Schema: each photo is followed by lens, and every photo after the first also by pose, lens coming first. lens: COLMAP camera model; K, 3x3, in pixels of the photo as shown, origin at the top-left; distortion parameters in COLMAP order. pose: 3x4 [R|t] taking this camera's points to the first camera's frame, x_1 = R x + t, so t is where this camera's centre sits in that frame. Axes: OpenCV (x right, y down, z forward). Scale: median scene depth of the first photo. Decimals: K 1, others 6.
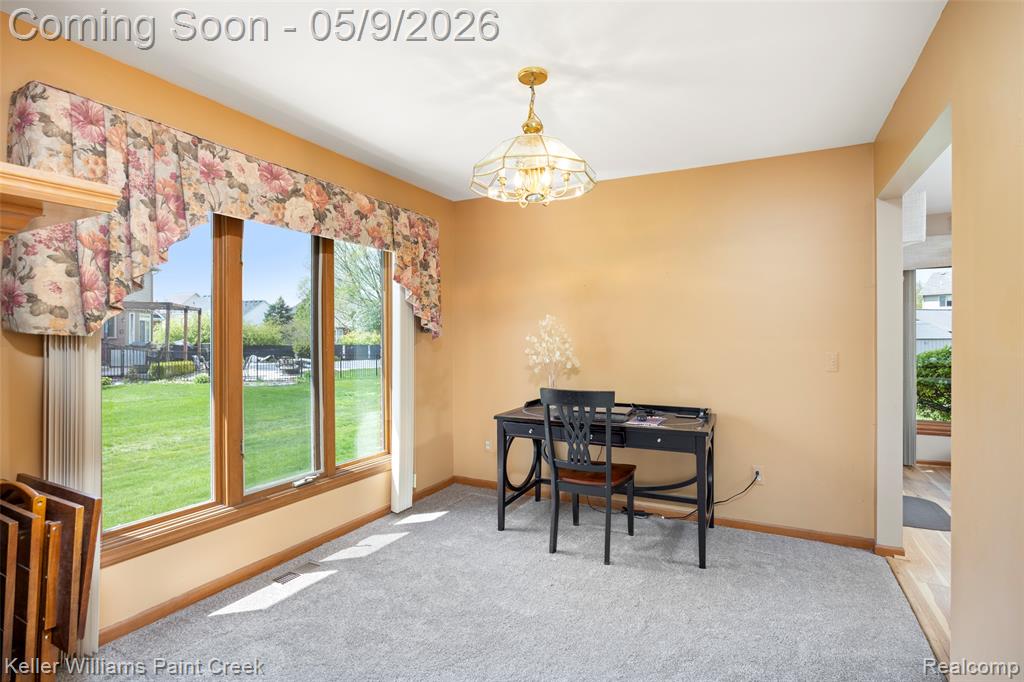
lens RADIAL K [[498.1, 0, 511.0], [0, 498.1, 337.1], [0, 0, 1]] dist [-0.003010, -0.000278]
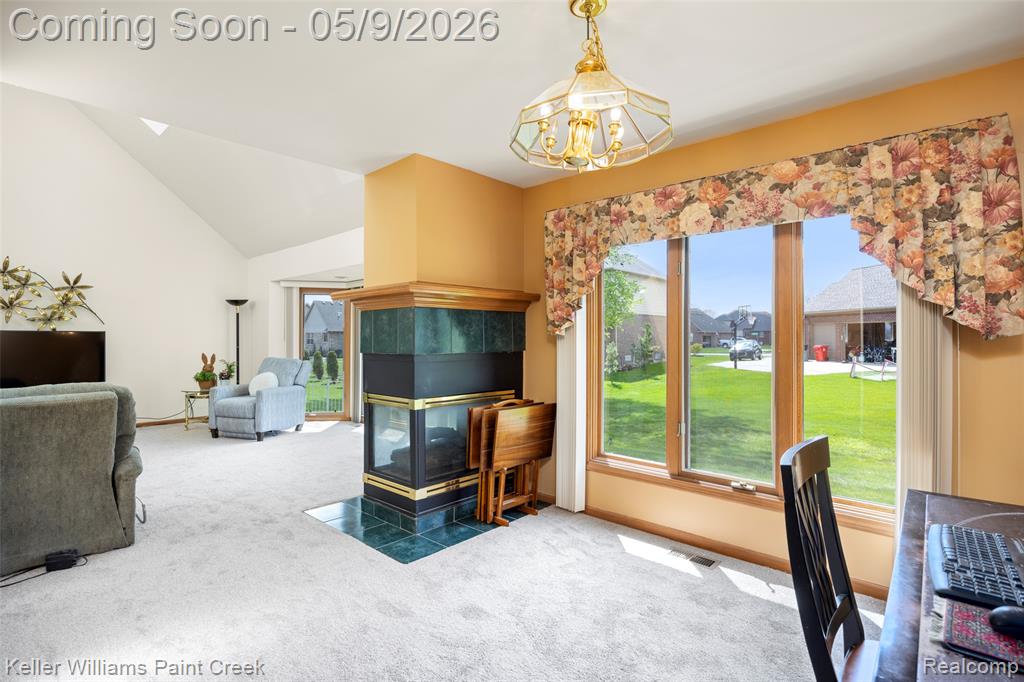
lens RADIAL K [[498.1, 0, 511.4], [0, 498.1, 333.9], [0, 0, 1]] dist [-0.003010, -0.000278]
pose [[-0.257527, -0.005316, -0.966256, 0.637006], [-0.001228, 0.999986, -0.005174, 0.001232], [0.966270, -0.000146, -0.257530, 0.826319]]
